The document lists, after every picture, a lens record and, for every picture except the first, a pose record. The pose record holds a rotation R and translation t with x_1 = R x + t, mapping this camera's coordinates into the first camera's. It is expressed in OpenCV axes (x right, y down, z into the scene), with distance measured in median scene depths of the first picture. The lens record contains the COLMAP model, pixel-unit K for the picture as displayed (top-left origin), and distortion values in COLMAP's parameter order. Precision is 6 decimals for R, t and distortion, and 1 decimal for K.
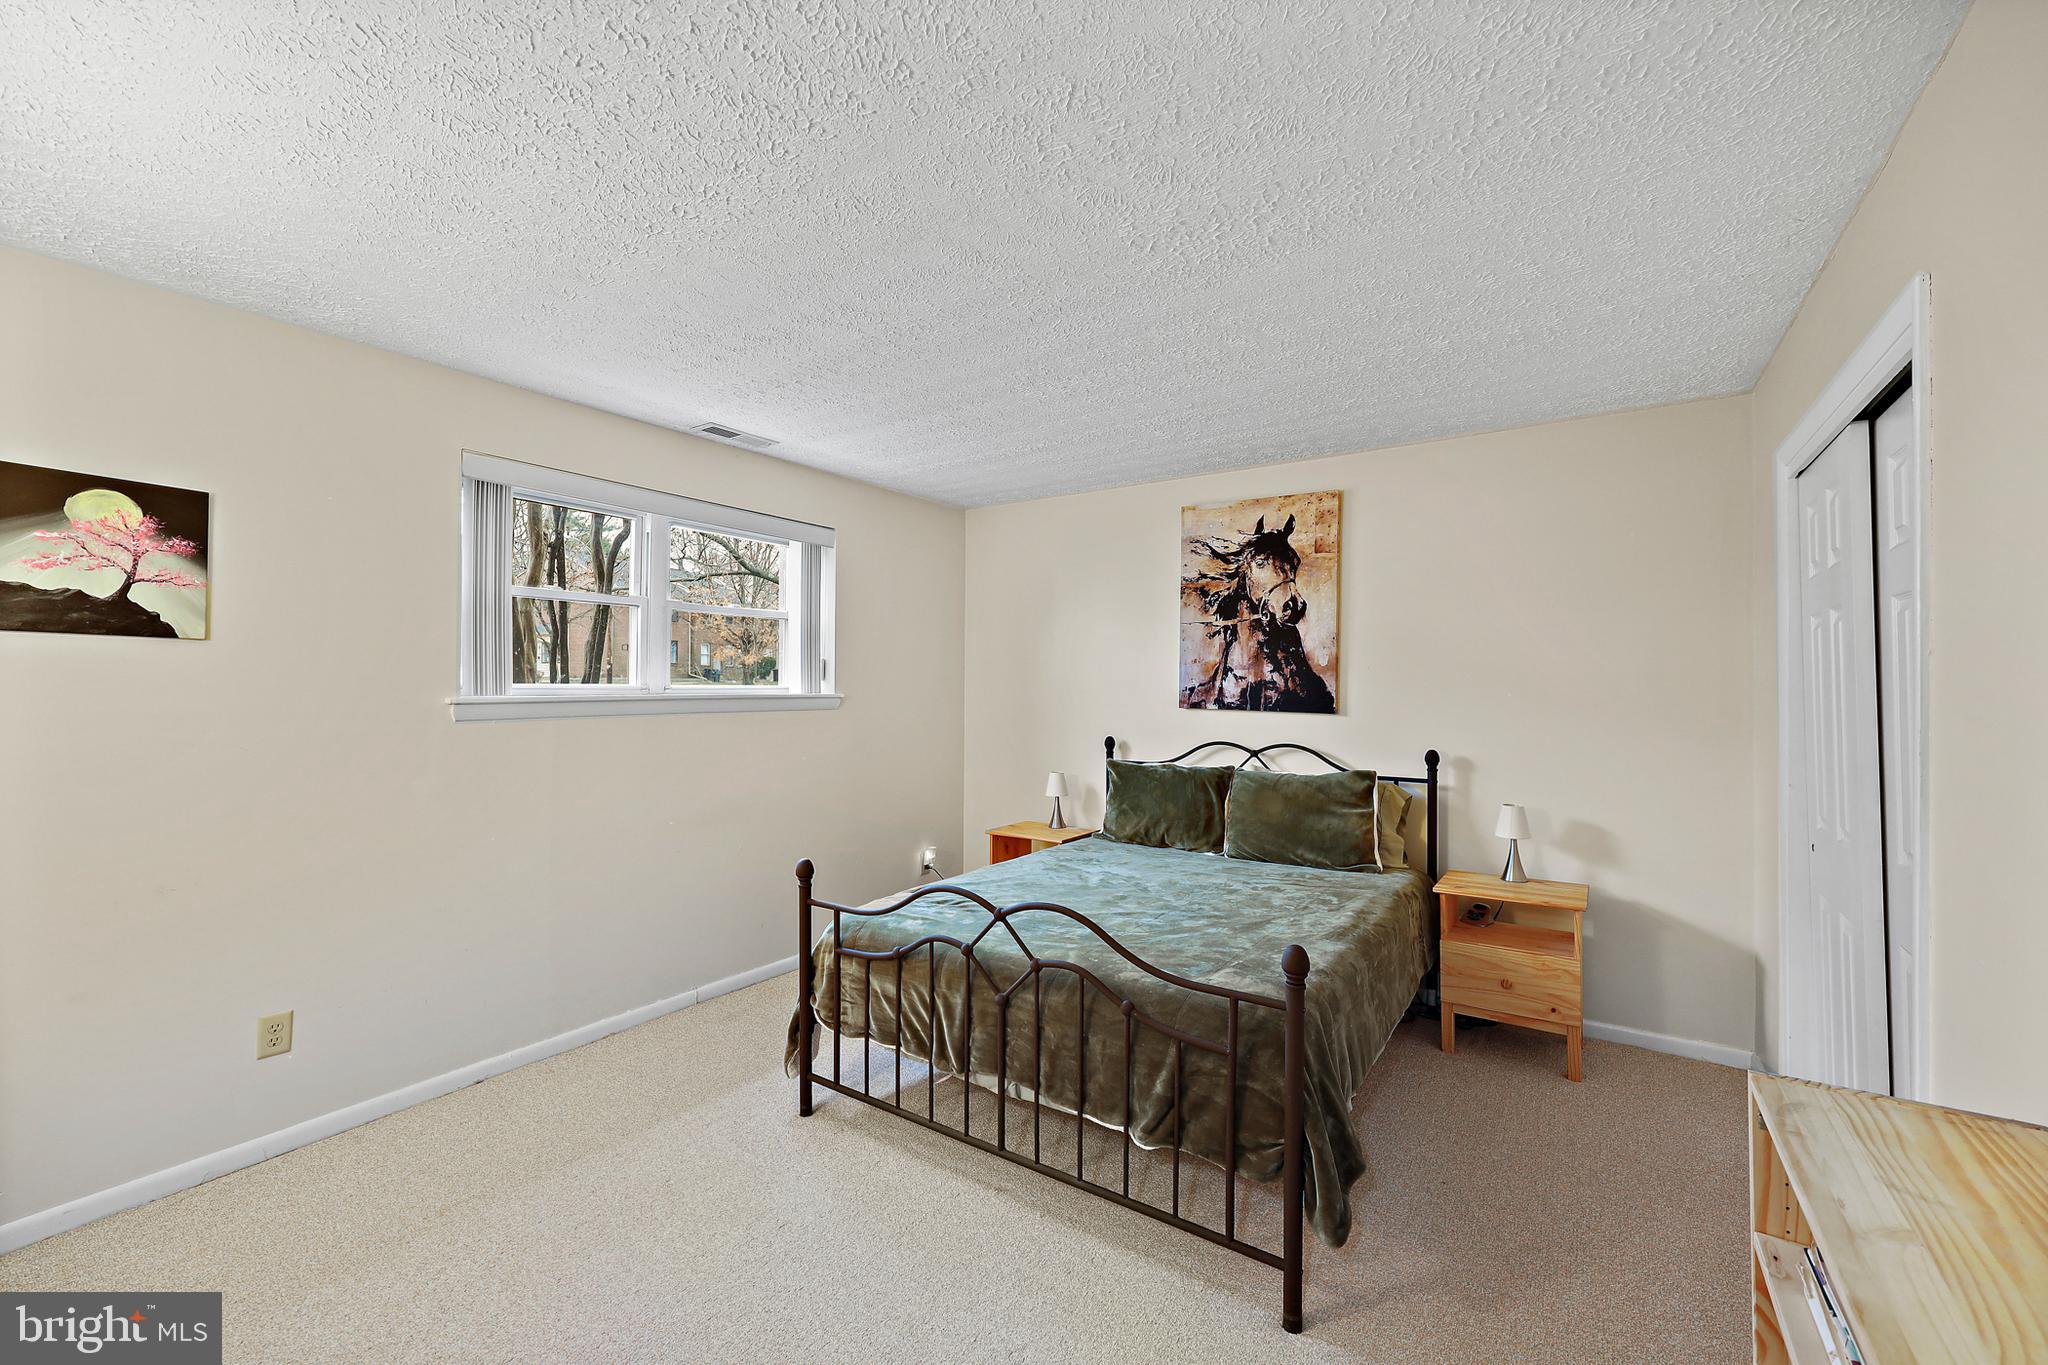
lens RADIAL K [[820.9, 0, 1038.1], [0, 820.9, 678.6], [0, 0, 1]] dist [0.004333, -0.001082]
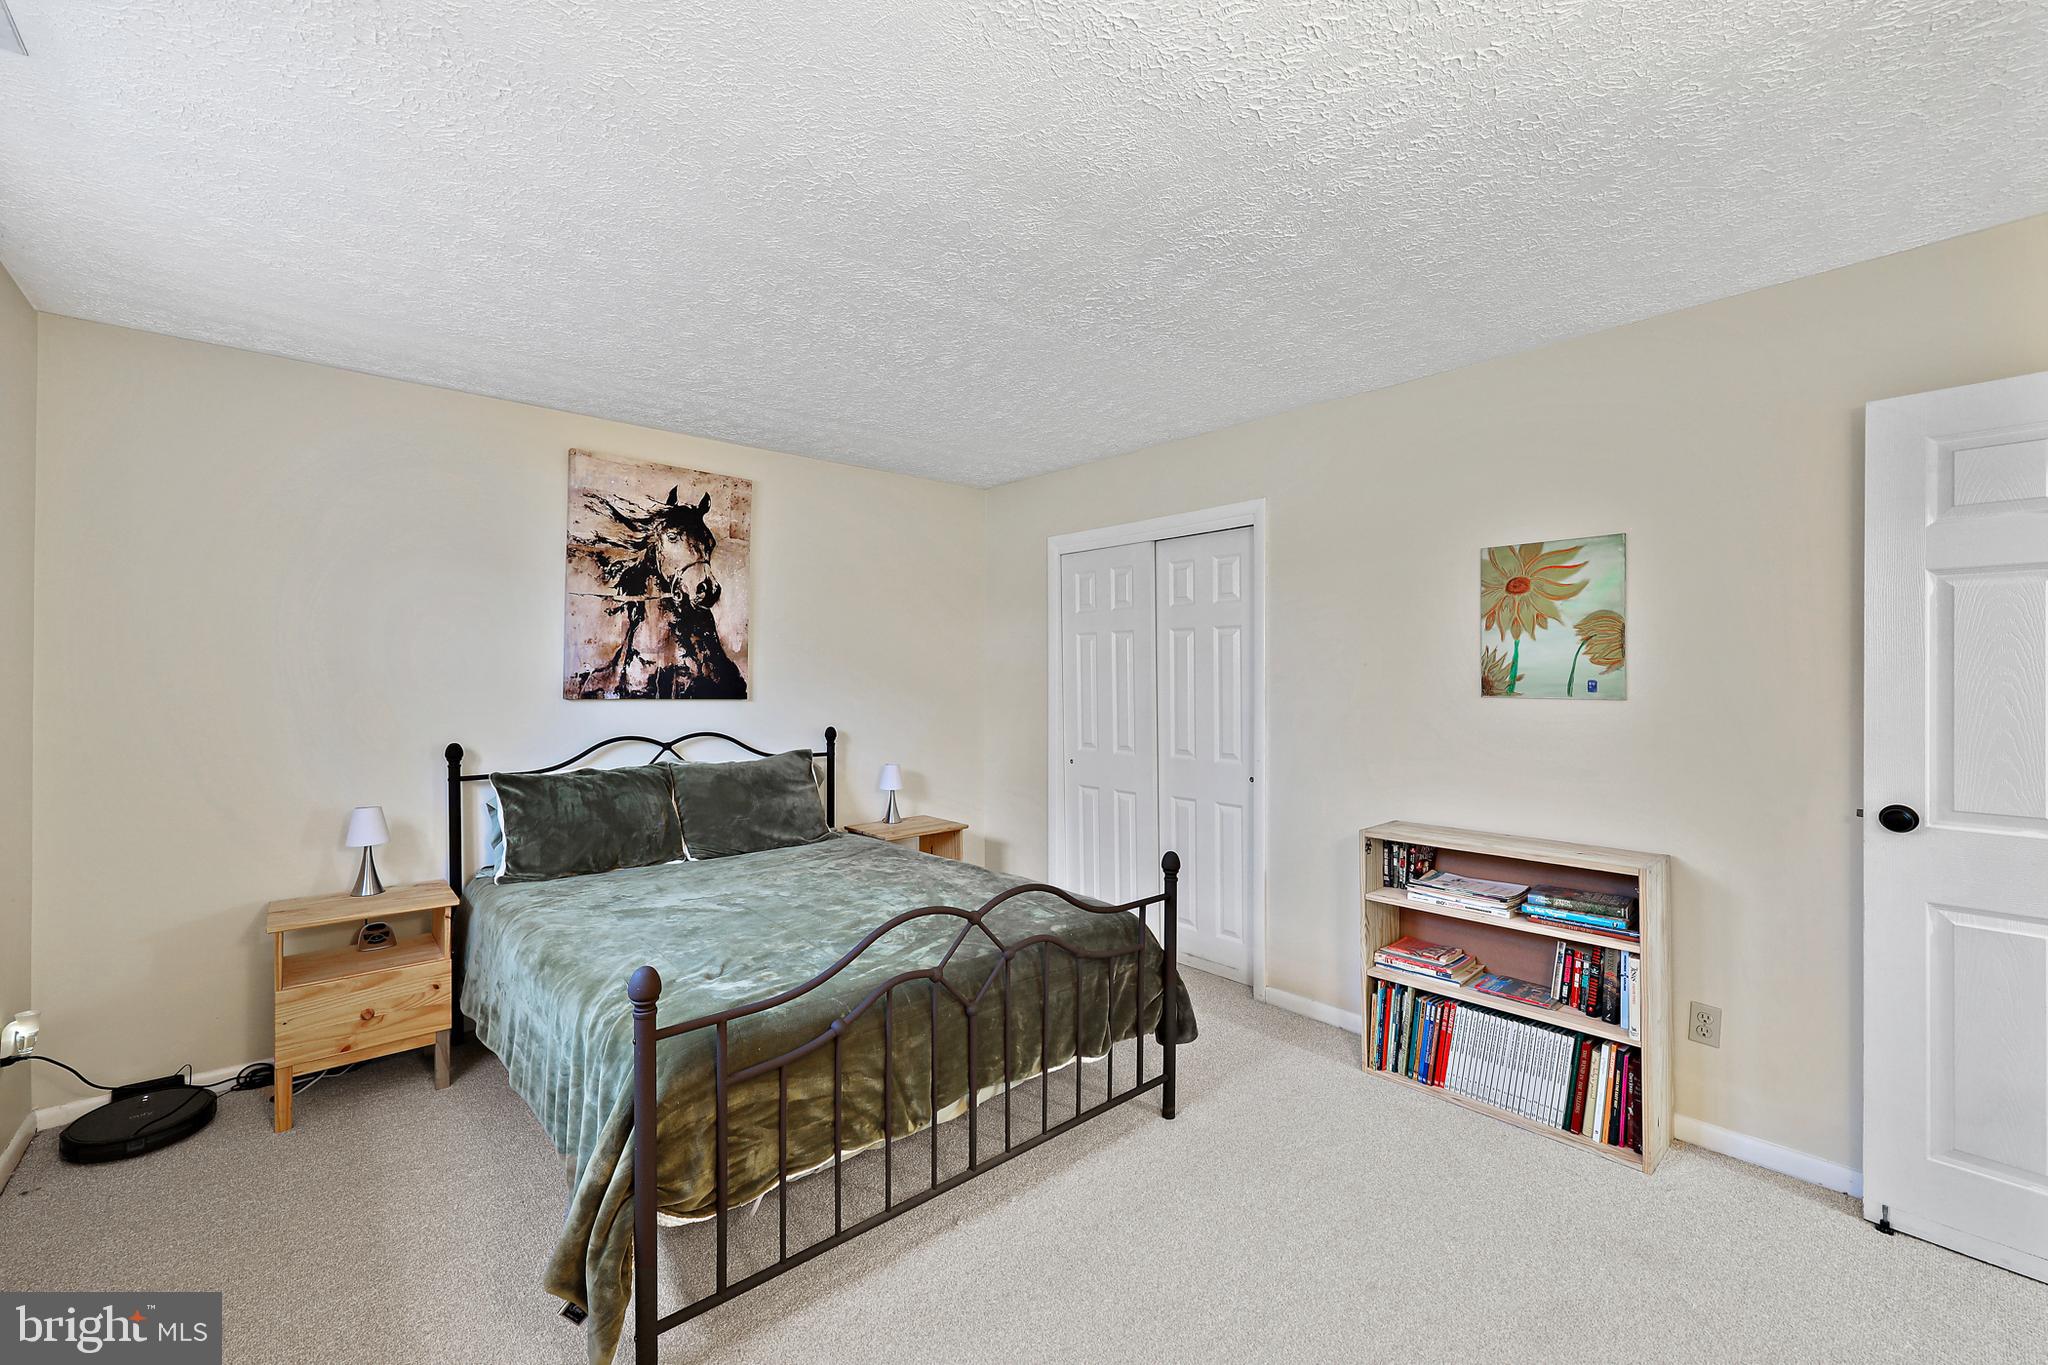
lens RADIAL K [[820.9, 0, 1023.6], [0, 820.9, 667.1], [0, 0, 1]] dist [0.004333, -0.001082]
pose [[0.268224, 0.005261, 0.963342, -0.502448], [-0.009794, 0.999948, -0.002734, 0.002344], [-0.963307, -0.008702, 0.268262, 0.377051]]
